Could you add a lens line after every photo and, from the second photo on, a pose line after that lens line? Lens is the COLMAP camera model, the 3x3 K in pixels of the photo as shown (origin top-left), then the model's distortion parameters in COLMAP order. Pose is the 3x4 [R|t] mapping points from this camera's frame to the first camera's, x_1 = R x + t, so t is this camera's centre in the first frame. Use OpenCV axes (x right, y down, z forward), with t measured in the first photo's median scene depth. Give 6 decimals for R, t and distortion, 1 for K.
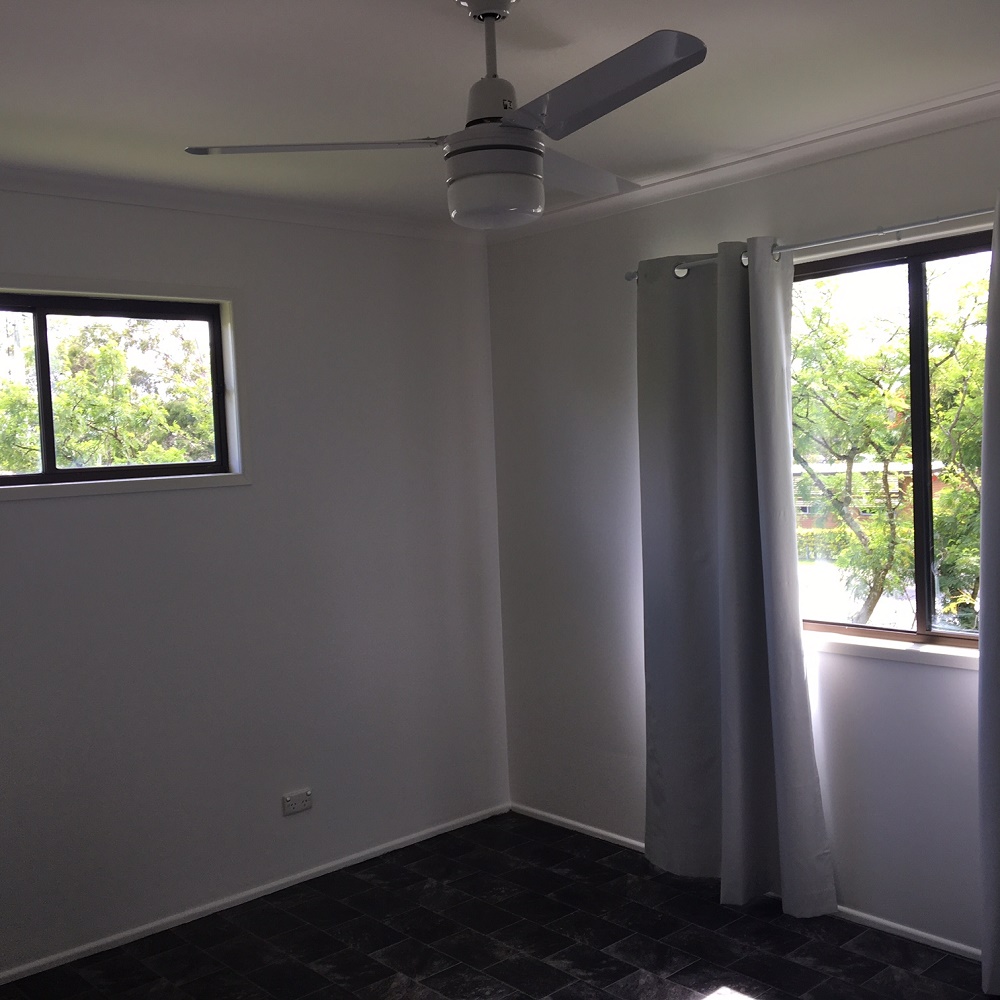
lens RADIAL K [[1092.7, 0, 500.0], [0, 1092.7, 500.0], [0, 0, 1]] dist [0.135412, -0.327750]
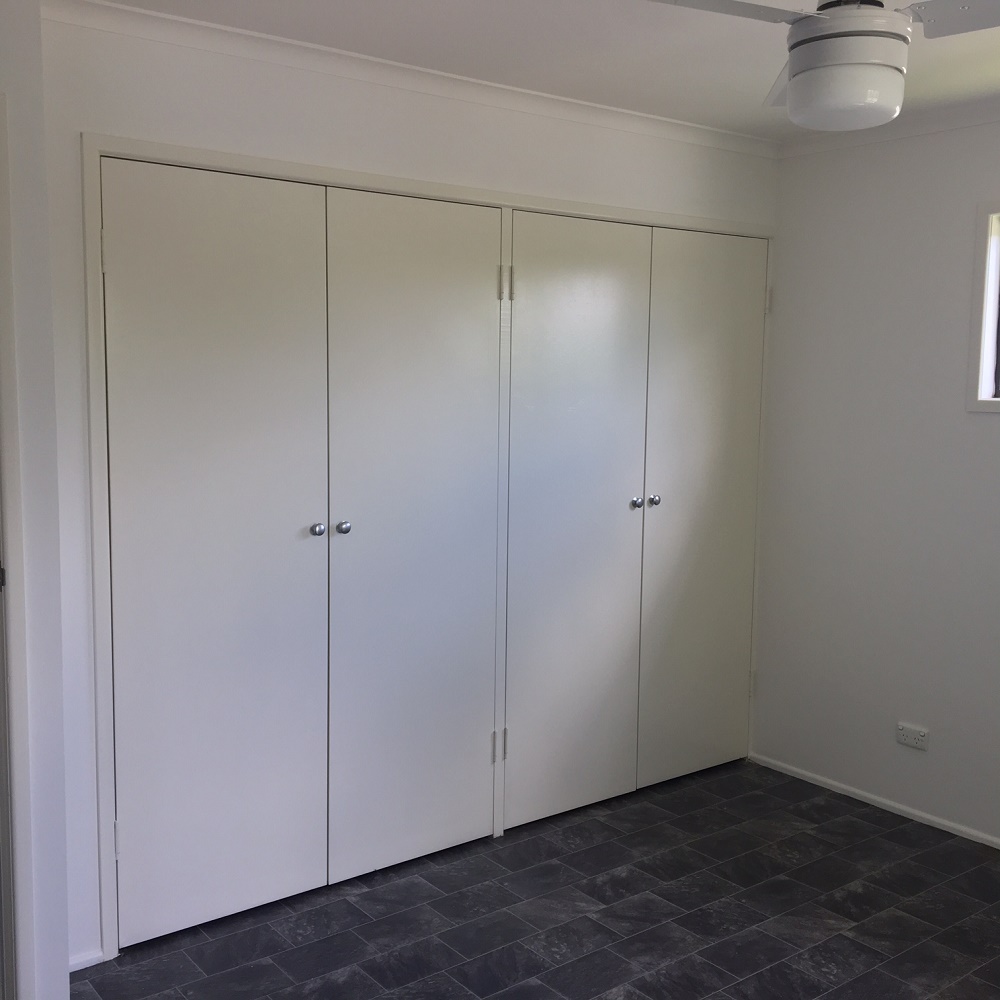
lens RADIAL K [[1092.7, 0, 500.0], [0, 1092.7, 500.0], [0, 0, 1]] dist [0.135412, -0.327750]
pose [[-0.066358, 0.153634, -0.985897, 0.849153], [-0.048409, 0.986416, 0.156973, -0.076401], [0.996621, 0.058143, -0.058020, 0.745210]]
